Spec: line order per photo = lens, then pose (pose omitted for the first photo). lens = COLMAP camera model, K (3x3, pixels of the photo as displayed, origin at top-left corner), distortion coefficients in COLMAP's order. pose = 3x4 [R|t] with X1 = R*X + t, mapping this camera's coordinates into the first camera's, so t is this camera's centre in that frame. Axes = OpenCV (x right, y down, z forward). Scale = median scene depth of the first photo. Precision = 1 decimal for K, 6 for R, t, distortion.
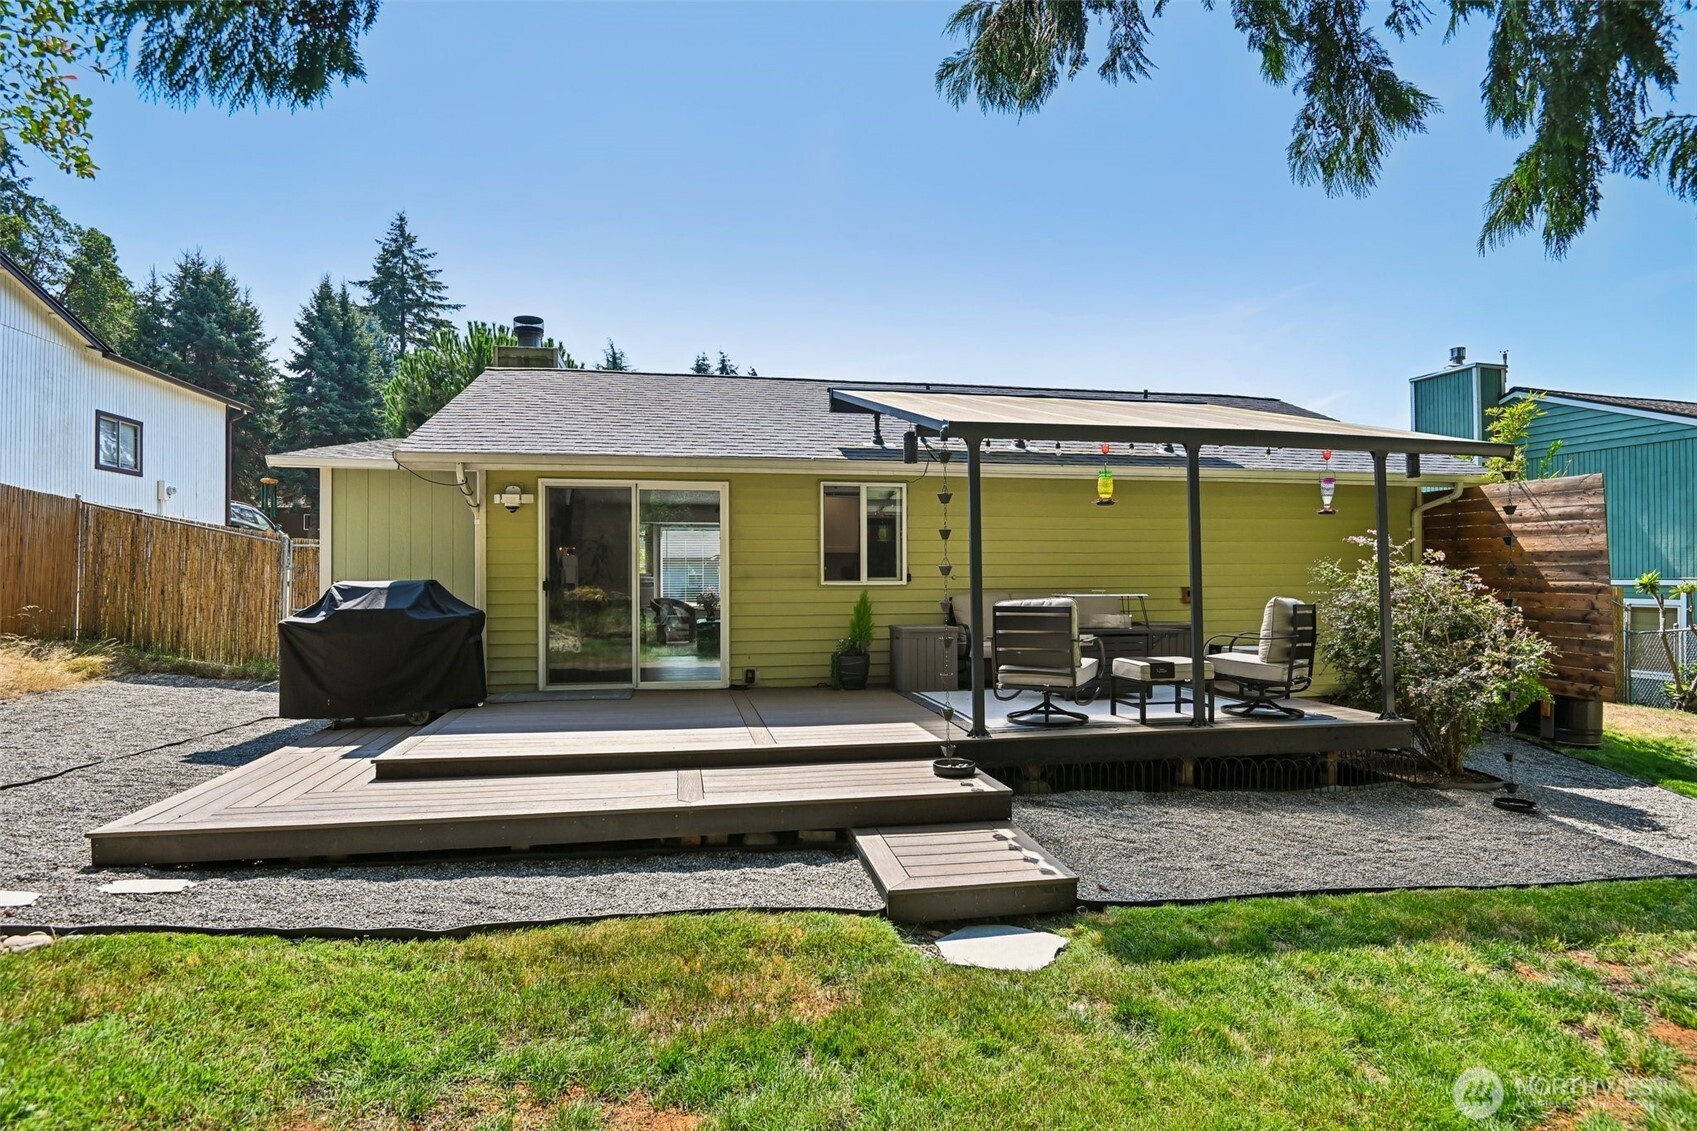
lens RADIAL K [[926.9, 0, 881.3], [0, 926.9, 563.6], [0, 0, 1]] dist [-0.023475, -0.005699]
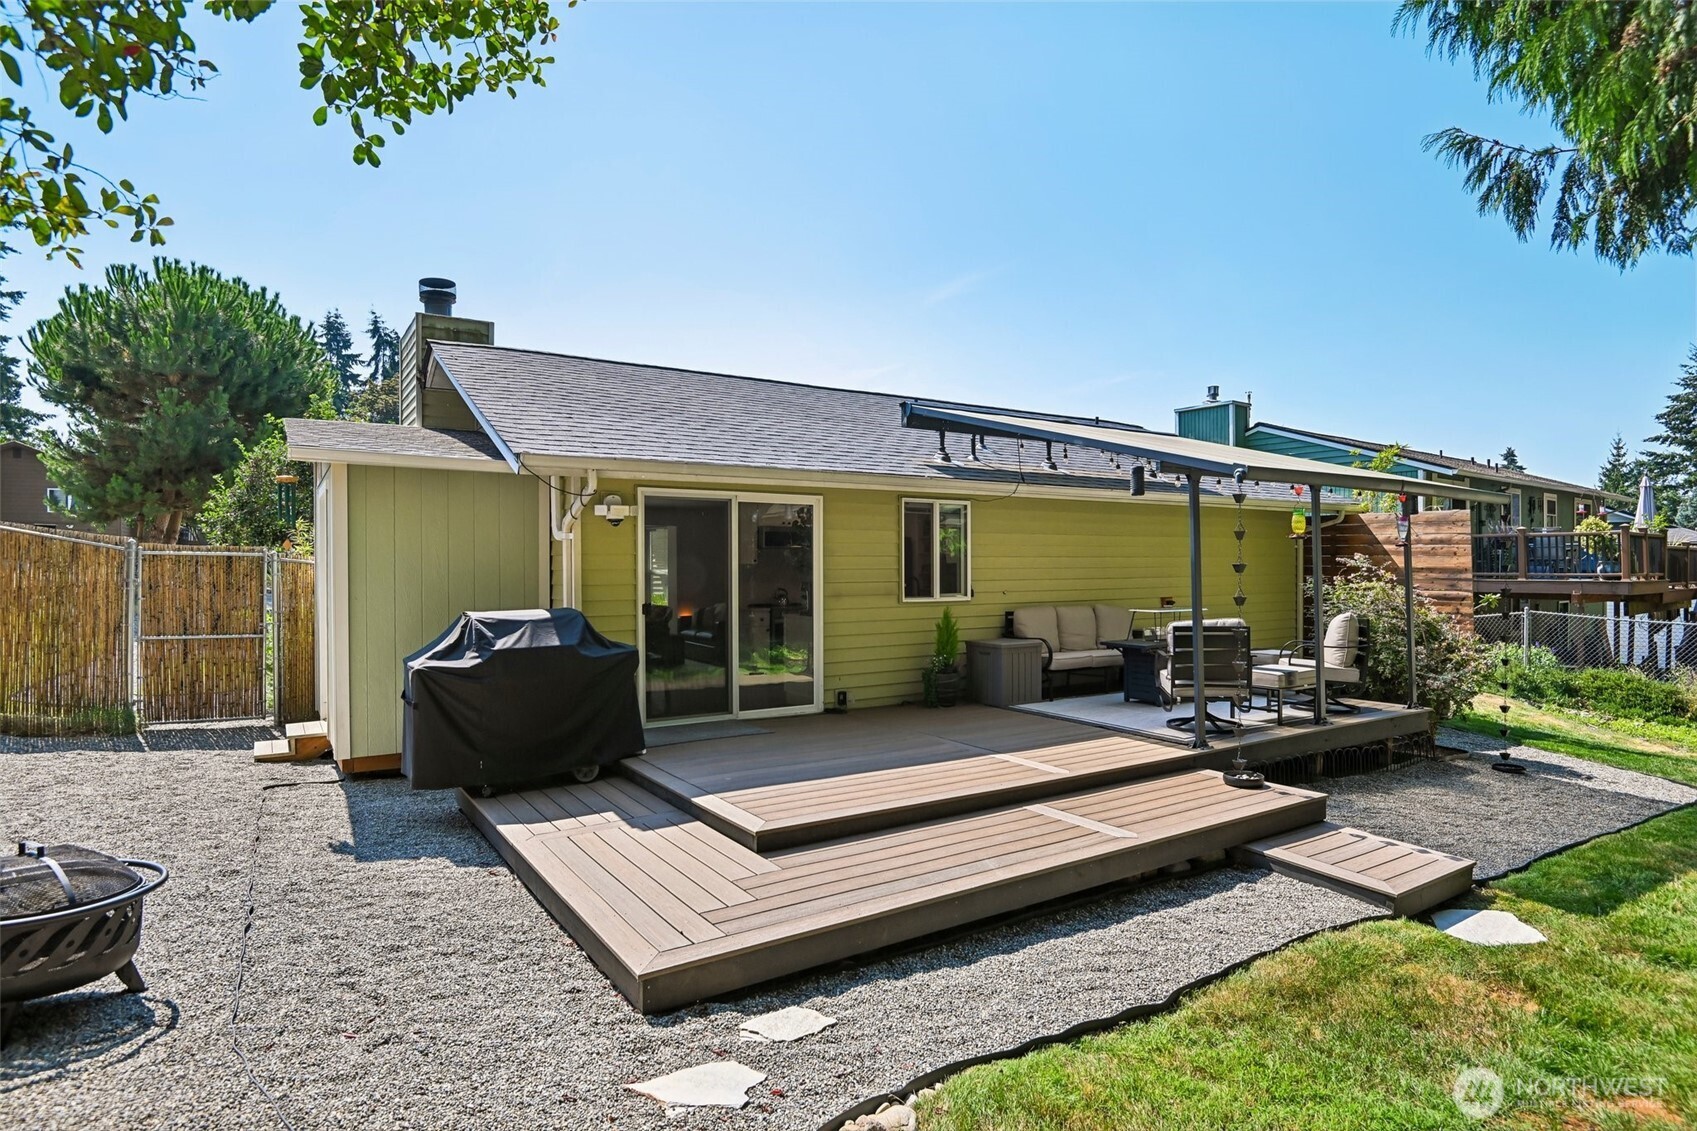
lens RADIAL K [[926.9, 0, 890.9], [0, 926.9, 562.3], [0, 0, 1]] dist [-0.023475, -0.005699]
pose [[0.923627, 0.002075, 0.383287, -0.472333], [-0.005852, 0.999945, 0.008687, -0.029018], [-0.383248, -0.010266, 0.923588, 0.094077]]
